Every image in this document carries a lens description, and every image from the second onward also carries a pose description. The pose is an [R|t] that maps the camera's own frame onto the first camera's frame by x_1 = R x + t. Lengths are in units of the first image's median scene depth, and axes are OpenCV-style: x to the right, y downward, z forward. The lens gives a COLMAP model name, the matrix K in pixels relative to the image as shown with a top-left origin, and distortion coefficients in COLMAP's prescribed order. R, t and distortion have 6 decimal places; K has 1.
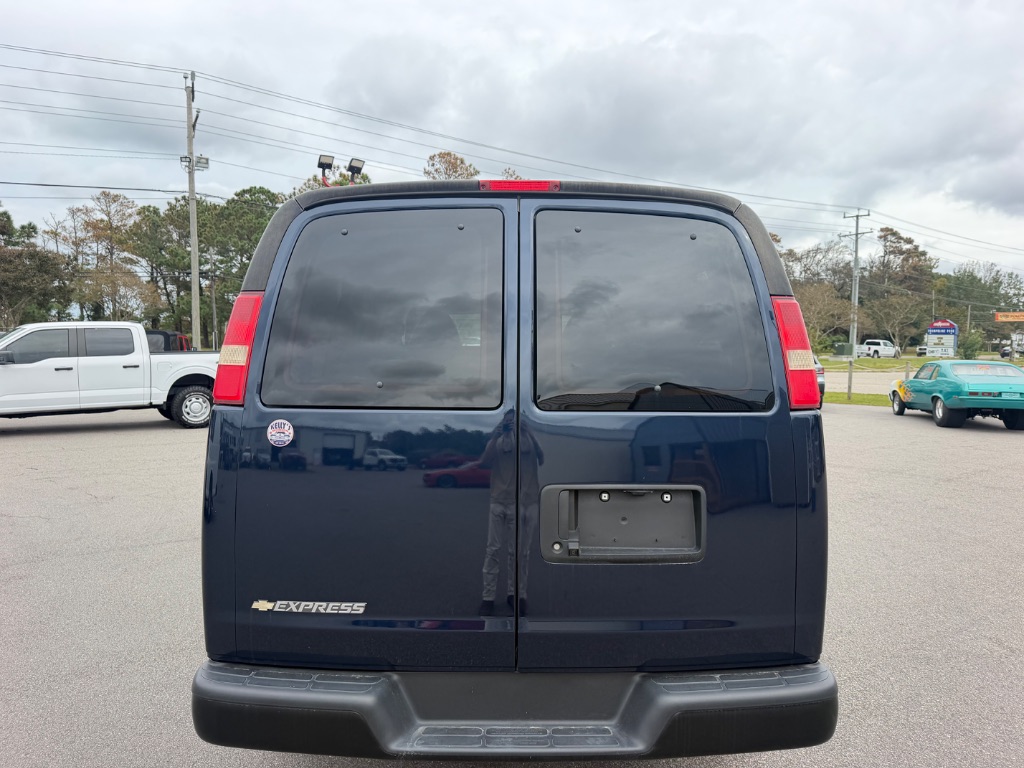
lens RADIAL K [[717.5, 0, 491.5], [0, 717.5, 391.5], [0, 0, 1]] dist [0.046834, -0.088749]
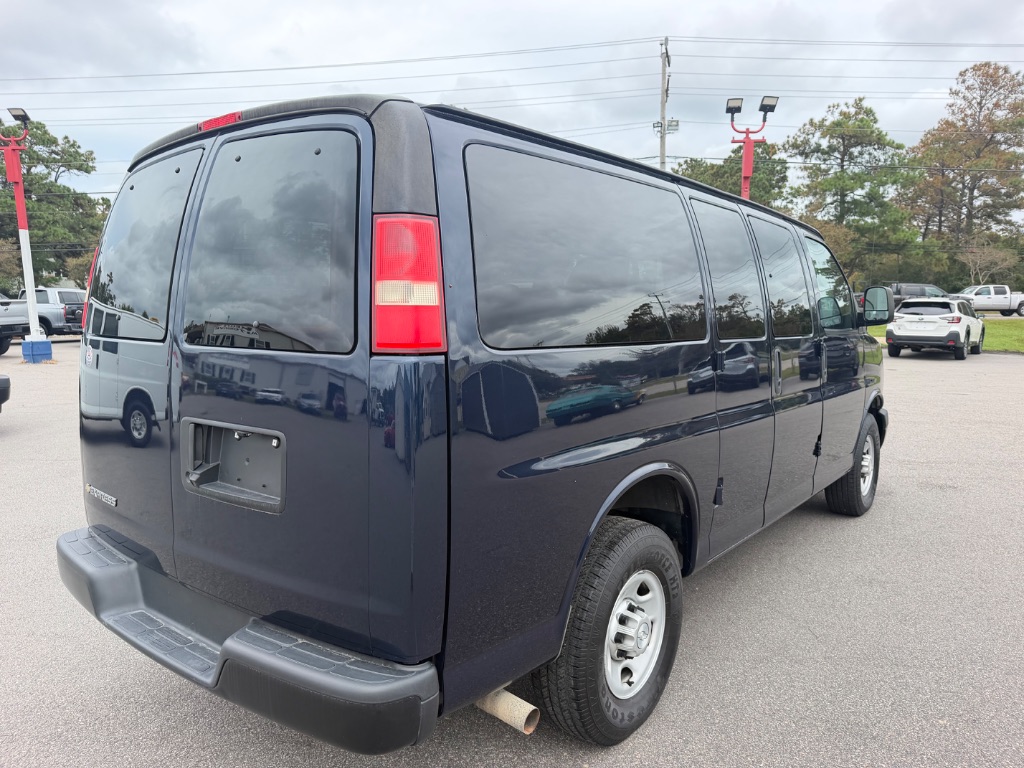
lens RADIAL K [[735.0, 0, 512.0], [0, 735.0, 384.0], [0, 0, 1]] dist [-0.000417, -0.013647]
pose [[0.776939, 0.058648, -0.626838, 1.005282], [-0.032726, 0.998068, 0.052818, 0.008780], [0.628724, -0.020523, 0.777357, 0.416771]]
